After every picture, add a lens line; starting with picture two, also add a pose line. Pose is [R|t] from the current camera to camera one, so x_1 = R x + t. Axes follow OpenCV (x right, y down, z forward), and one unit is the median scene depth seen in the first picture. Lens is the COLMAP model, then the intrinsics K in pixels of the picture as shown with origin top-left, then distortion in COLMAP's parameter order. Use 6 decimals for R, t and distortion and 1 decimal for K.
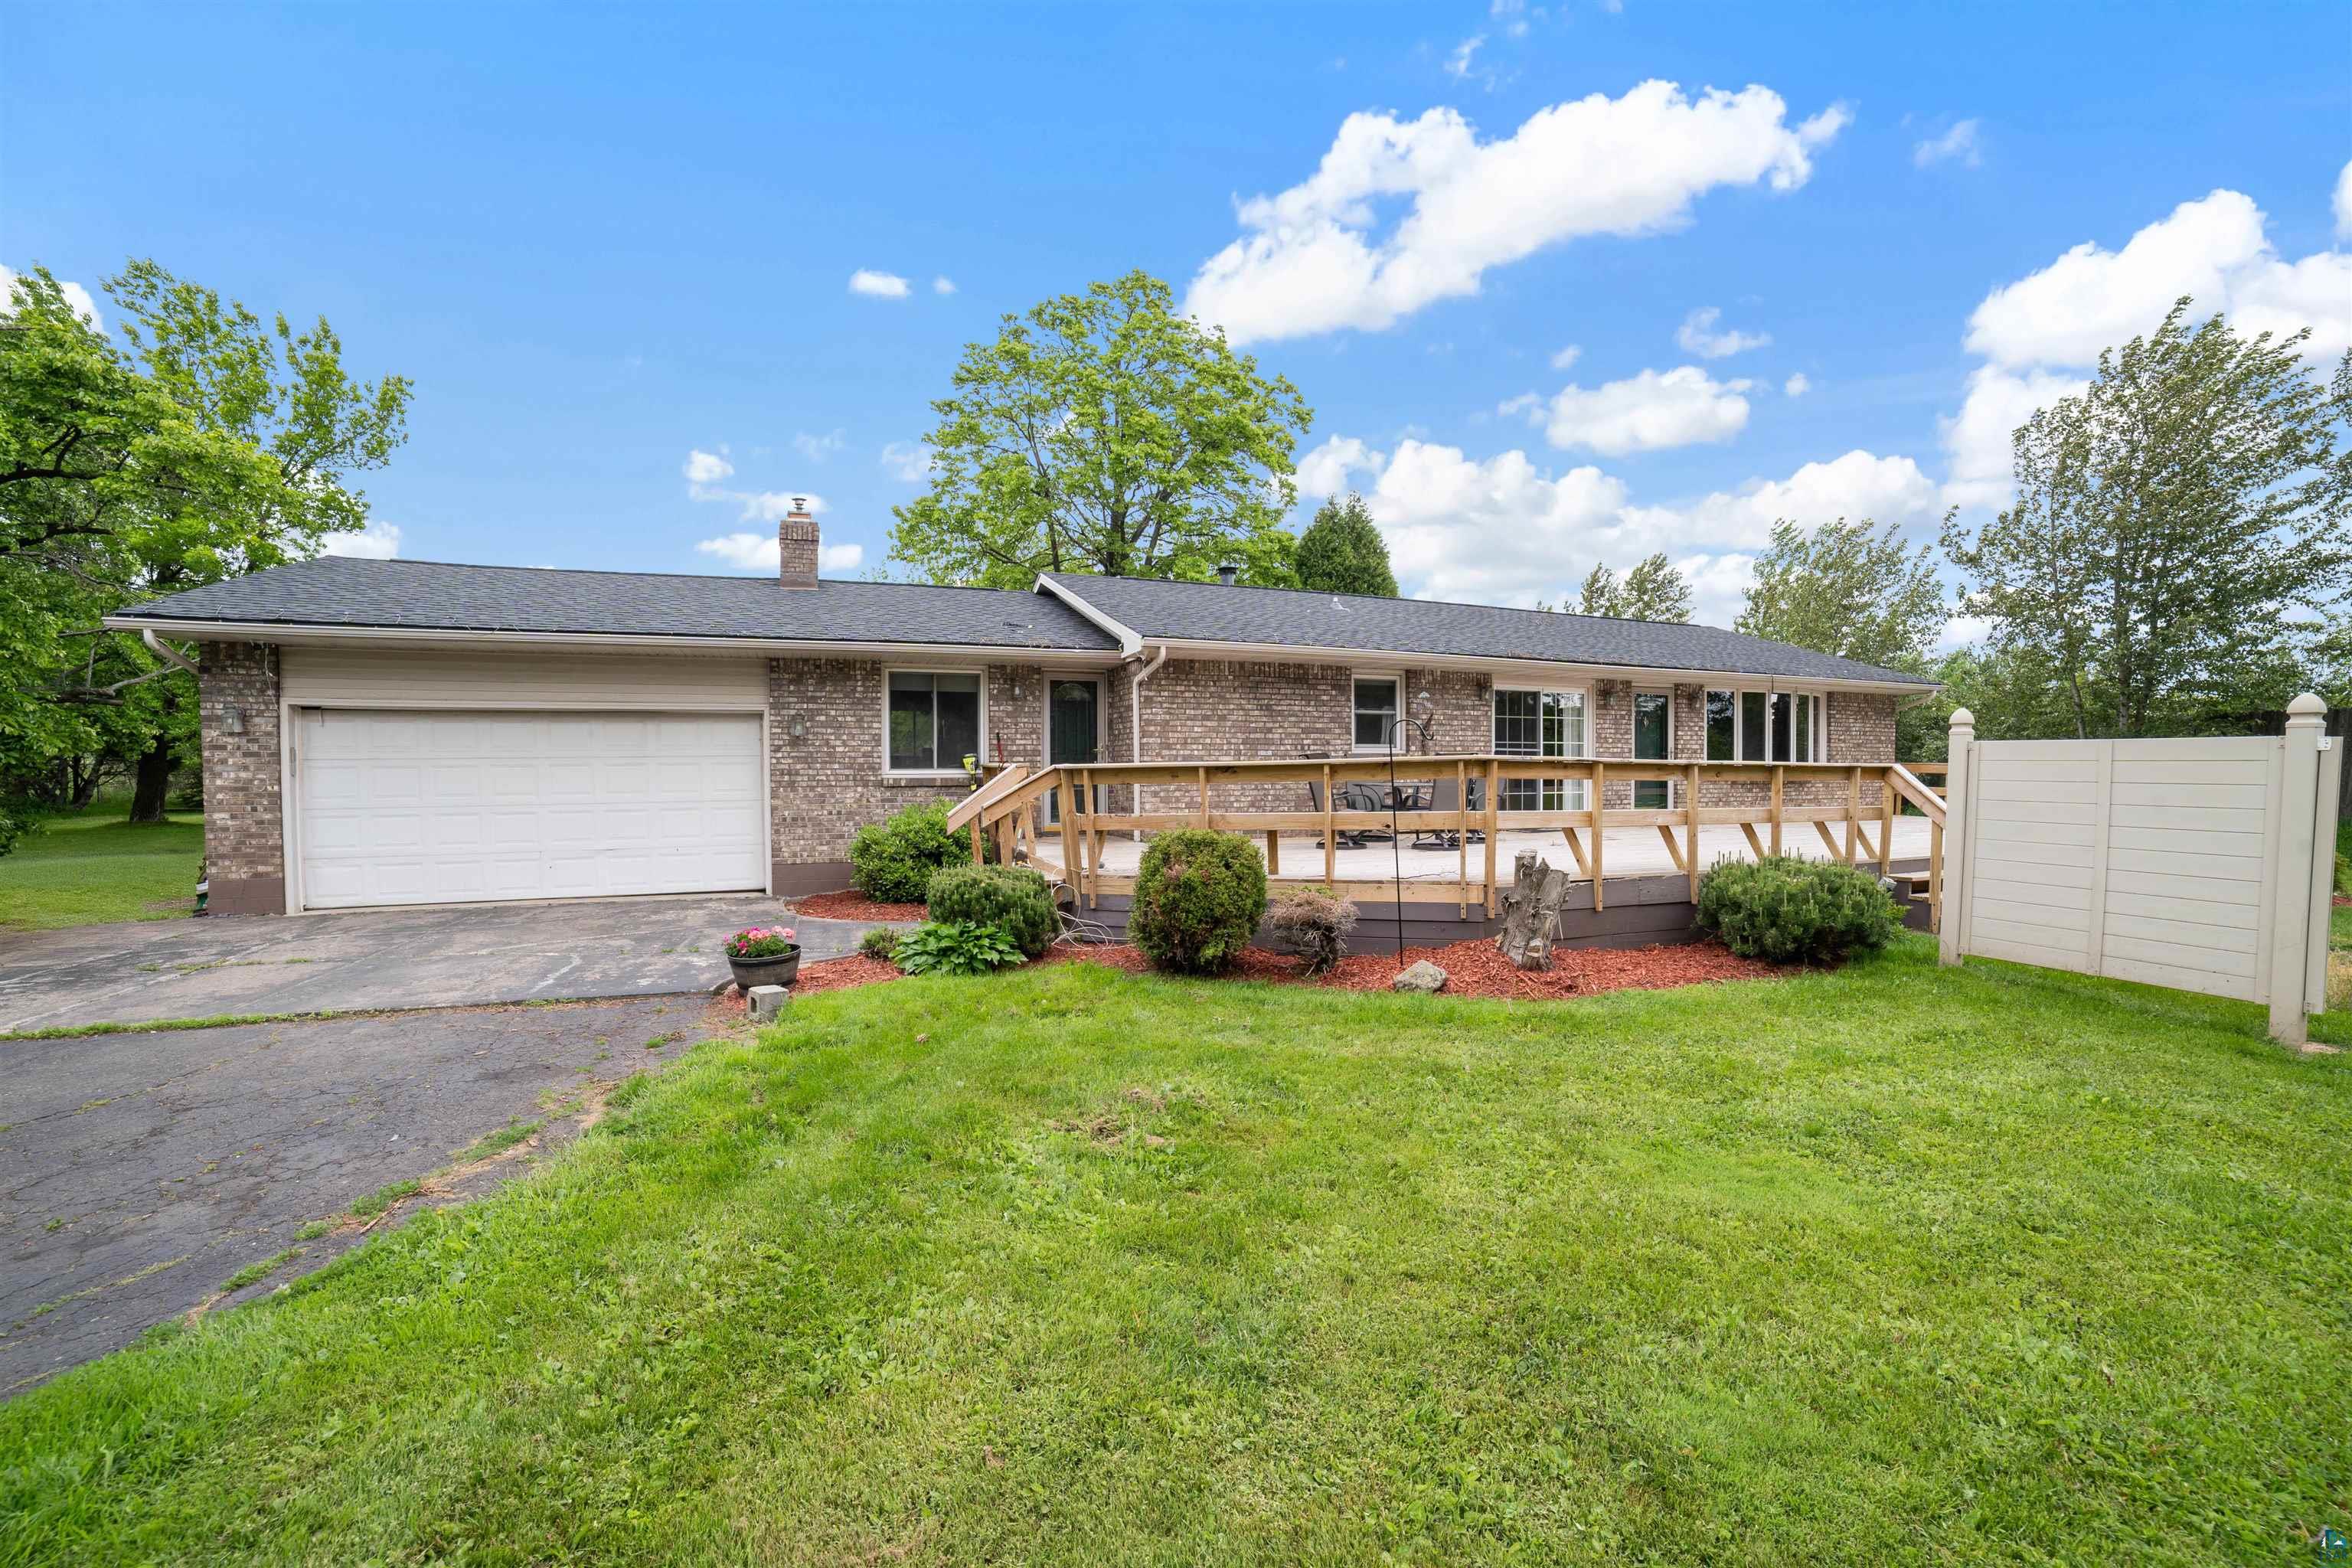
lens RADIAL K [[877.0, 0, 1175.0], [0, 877.0, 811.0], [0, 0, 1]] dist [-0.012045, 0.000233]
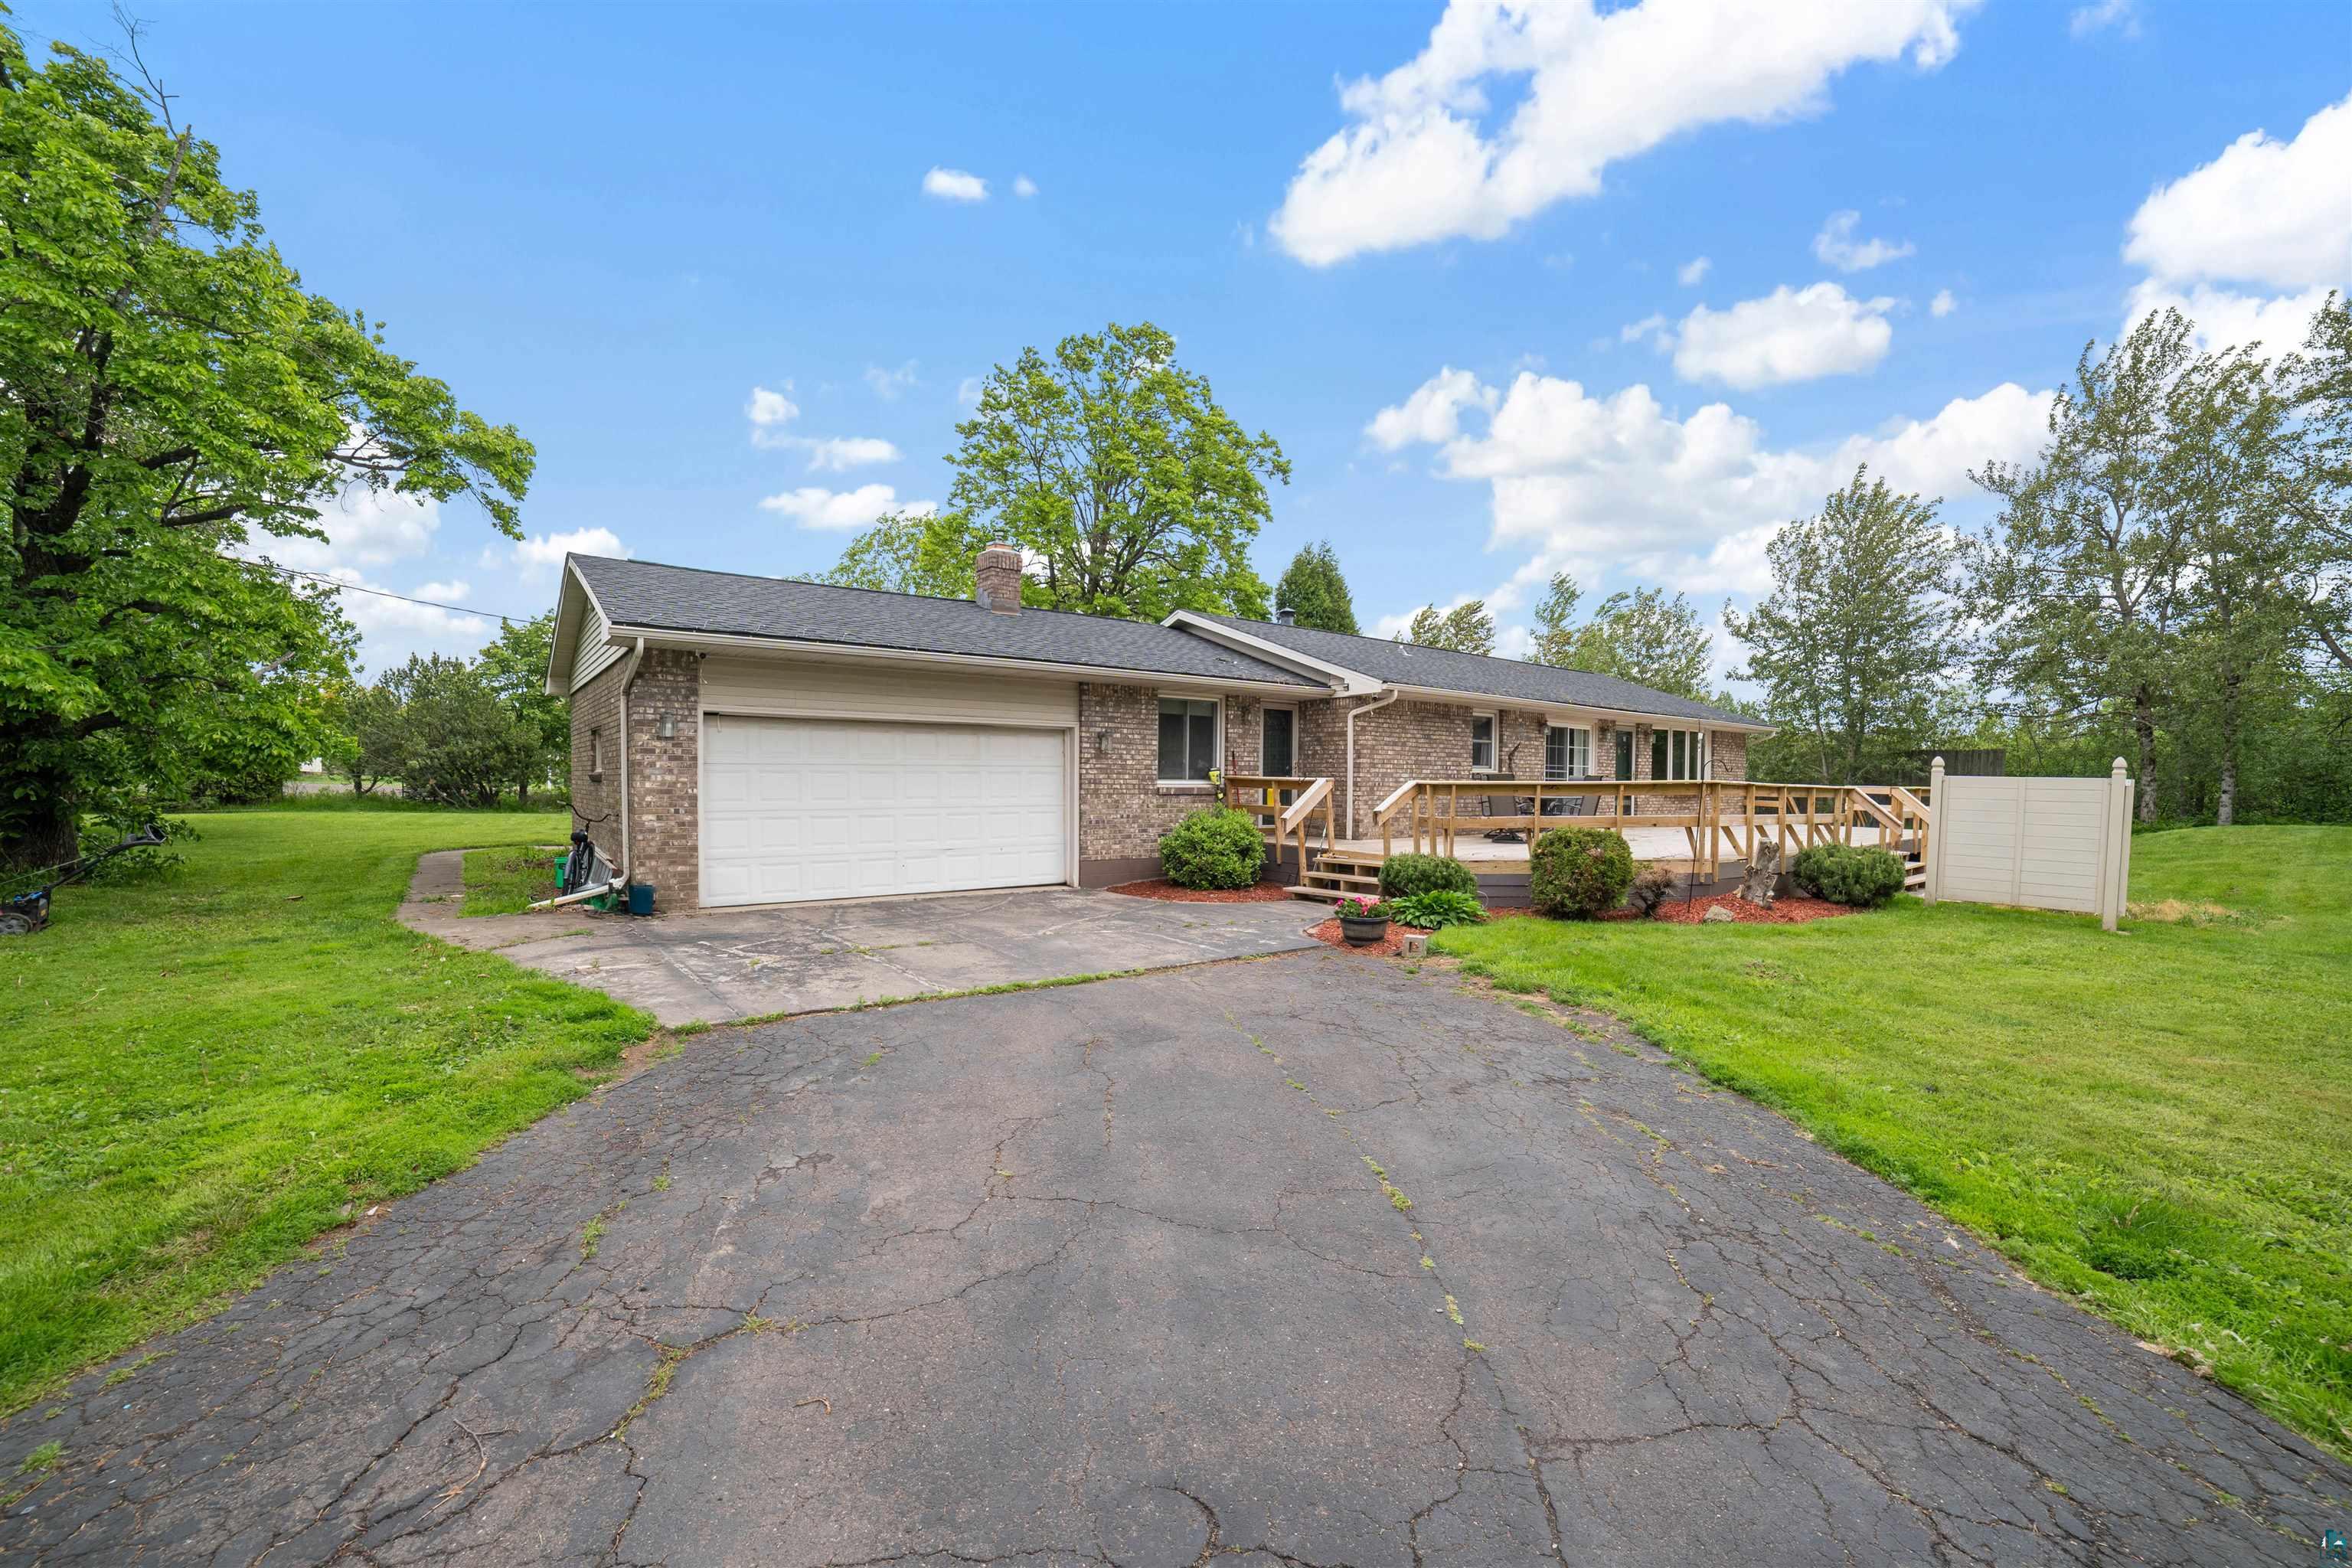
lens RADIAL K [[941.9, 0, 1167.5], [0, 941.9, 780.3], [0, 0, 1]] dist [0.019936, 0.000487]
pose [[0.950020, 0.013909, 0.311879, -0.733348], [-0.000670, 0.999096, -0.042516, 0.007391], [-0.312188, 0.040182, 0.949170, -0.215504]]
